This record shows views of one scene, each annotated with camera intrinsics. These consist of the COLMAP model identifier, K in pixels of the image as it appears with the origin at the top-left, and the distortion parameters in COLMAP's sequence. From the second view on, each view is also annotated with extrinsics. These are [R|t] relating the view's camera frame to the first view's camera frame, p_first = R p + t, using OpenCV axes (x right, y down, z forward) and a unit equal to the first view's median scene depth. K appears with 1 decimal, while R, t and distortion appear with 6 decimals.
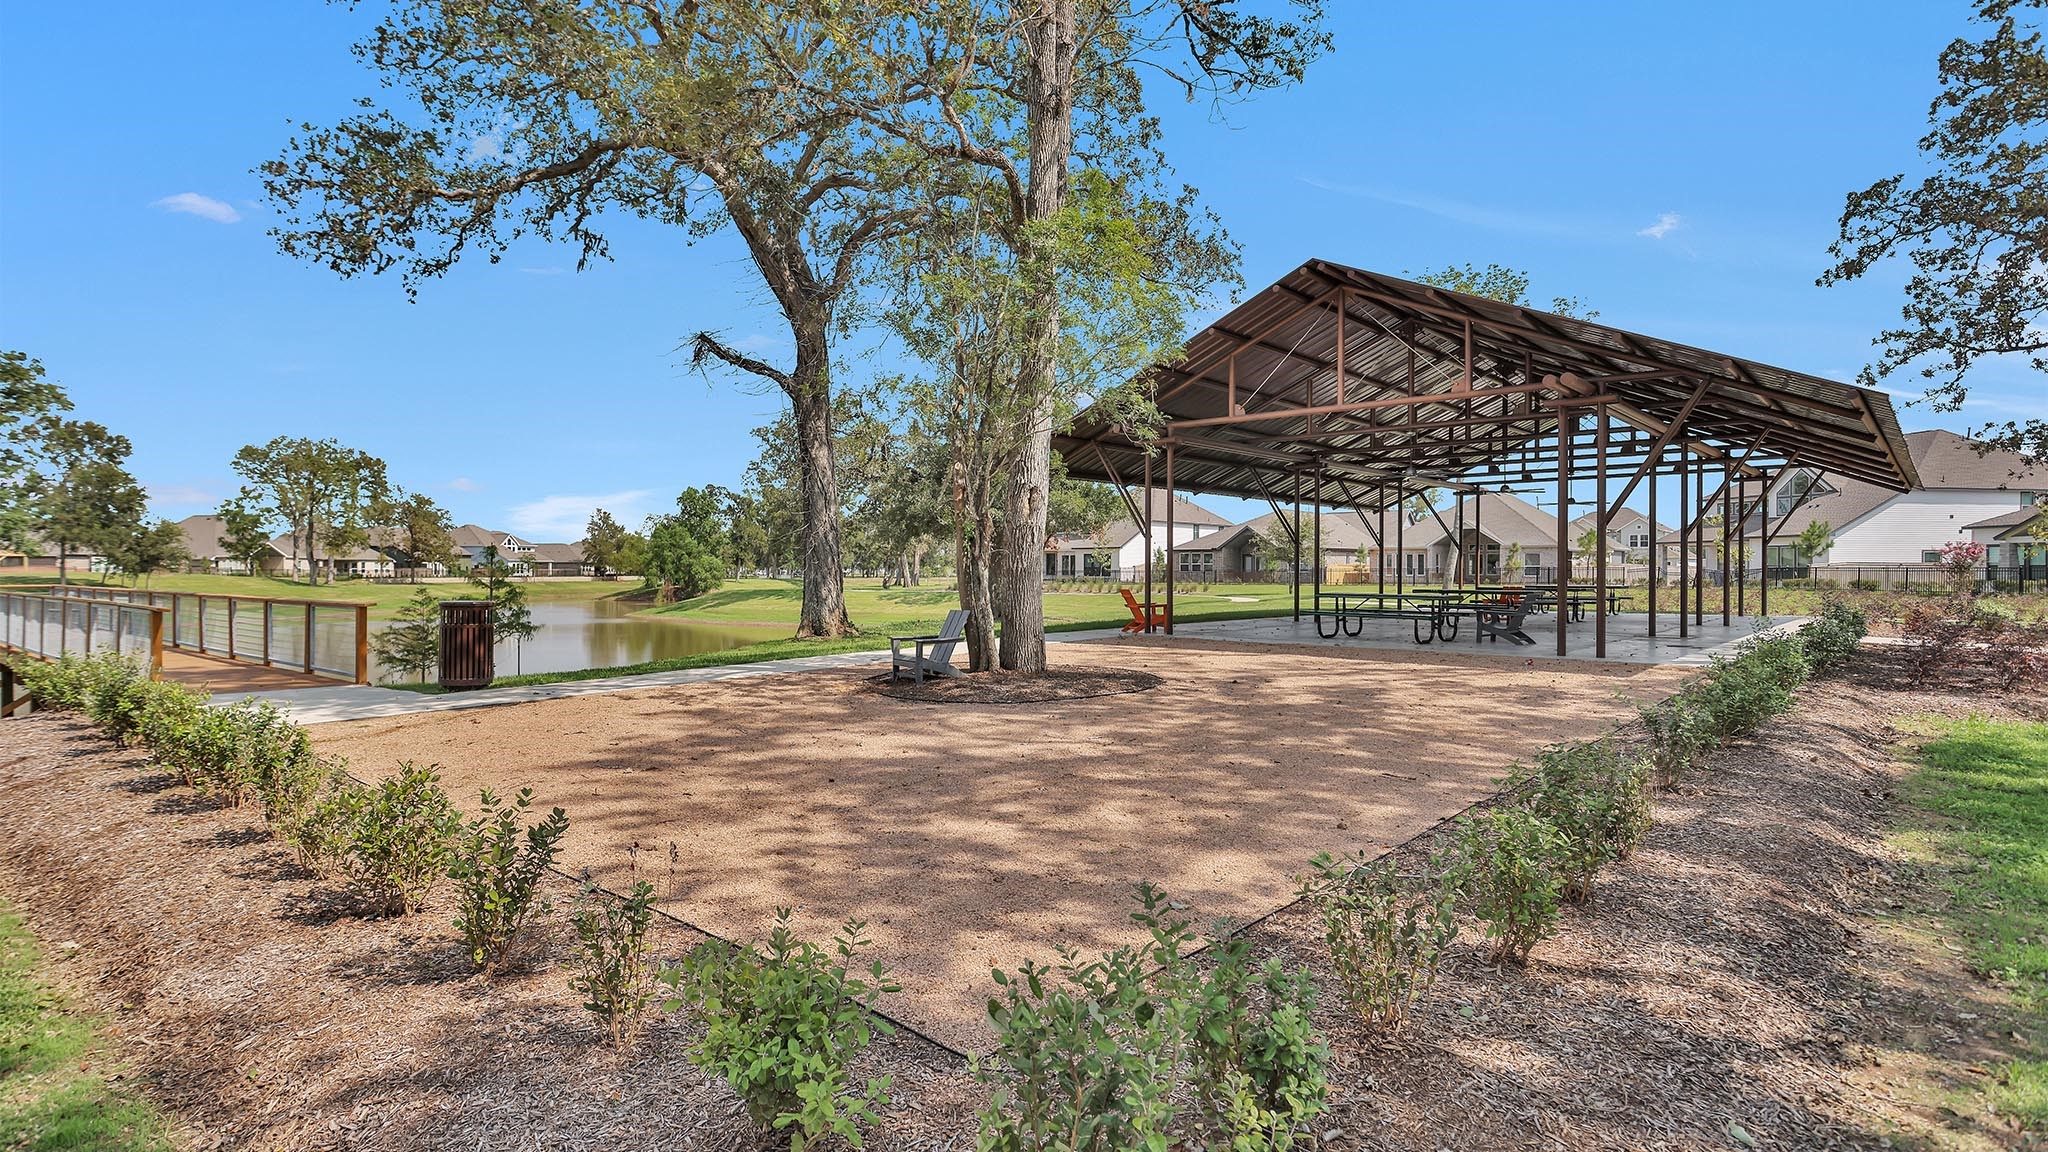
lens RADIAL K [[1043.0, 0, 1012.3], [0, 1043.0, 579.4], [0, 0, 1]] dist [0.003937, 0.002642]
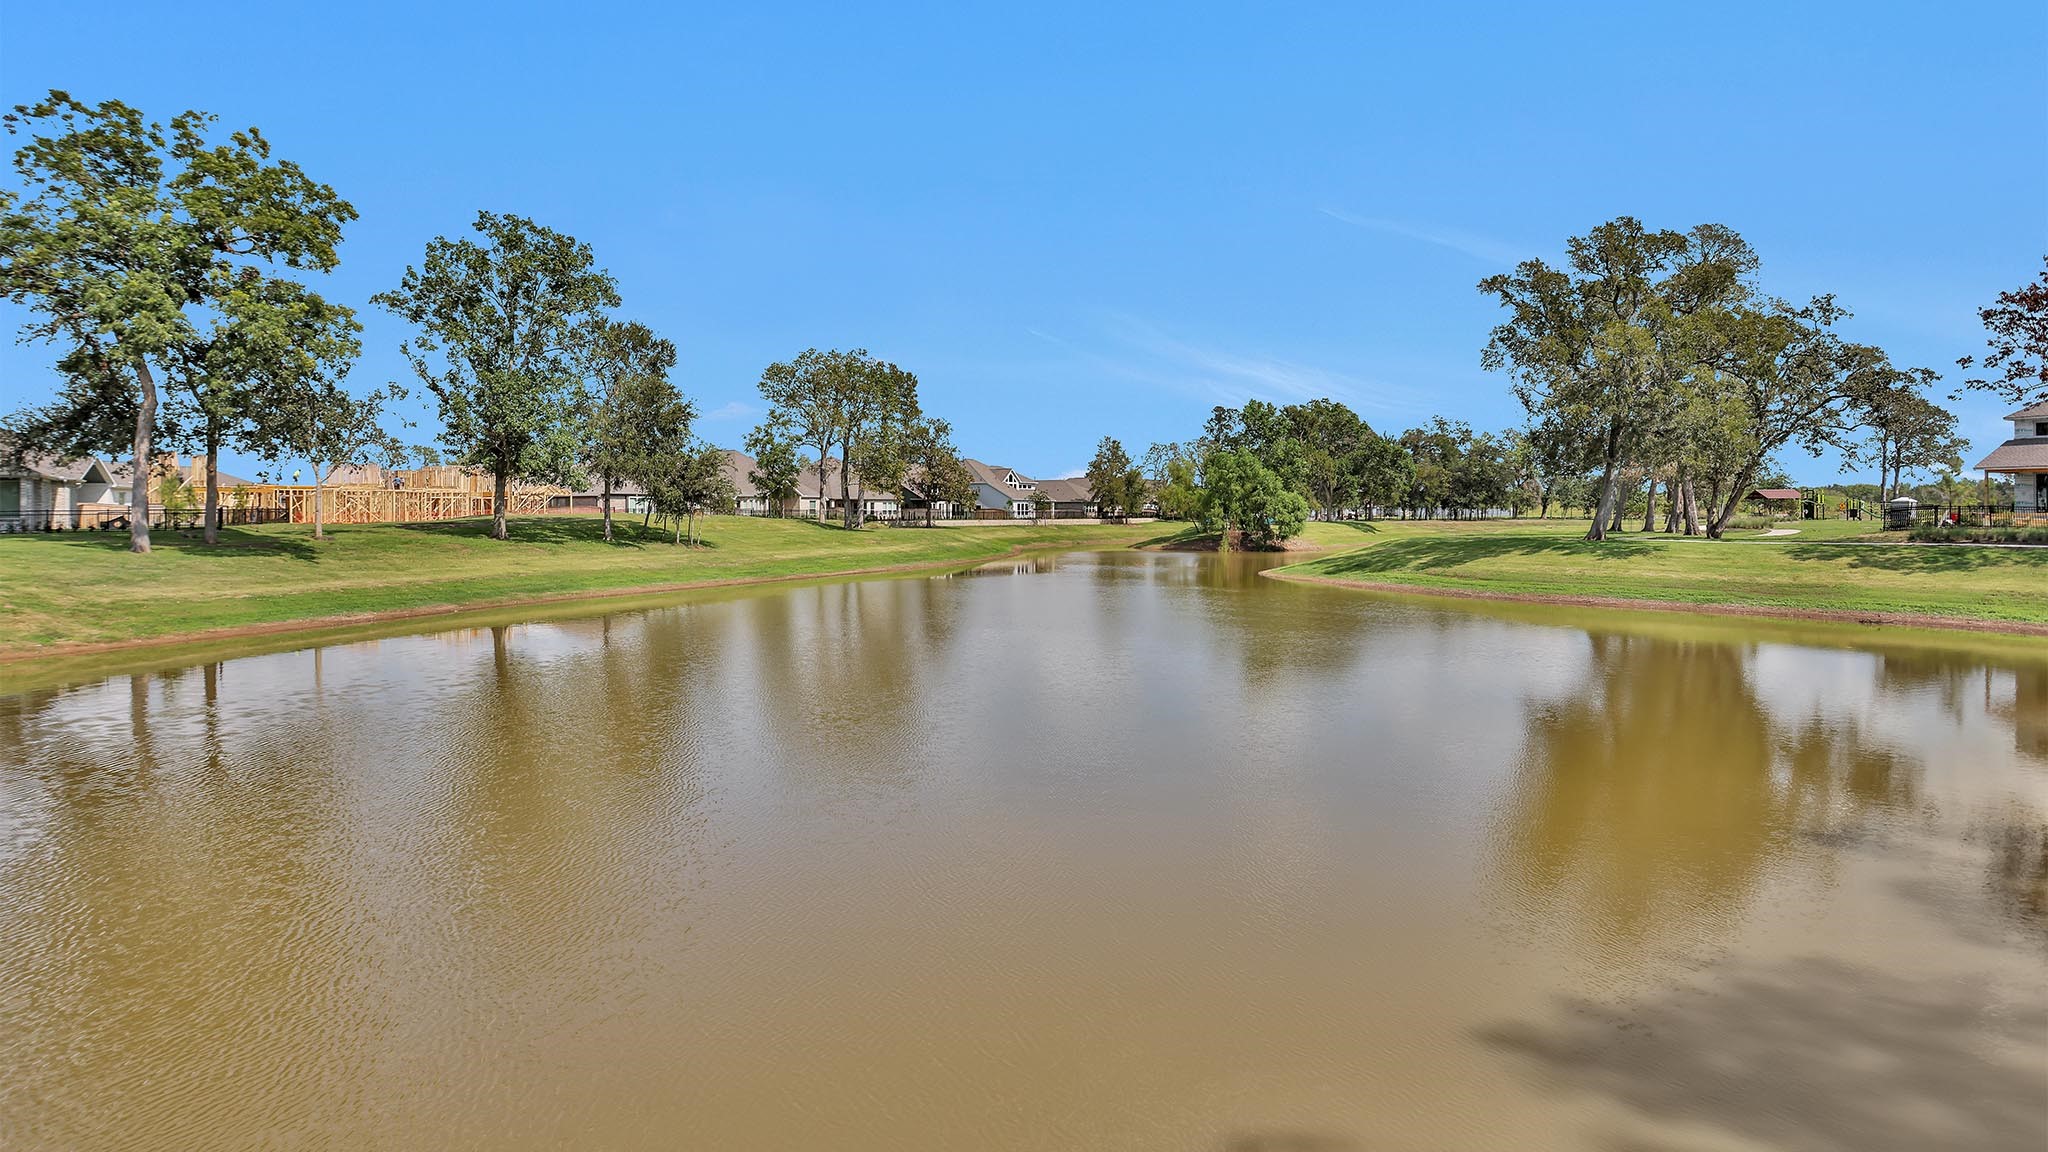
lens RADIAL K [[1167.0, 0, 1035.9], [0, 1167.0, 503.9], [0, 0, 1]] dist [-0.004236, 0.002775]
pose [[0.931172, -0.005789, -0.364534, -0.201058], [-0.000118, 0.999869, -0.016180, 0.000645], [0.364579, 0.015109, 0.931050, 0.211223]]
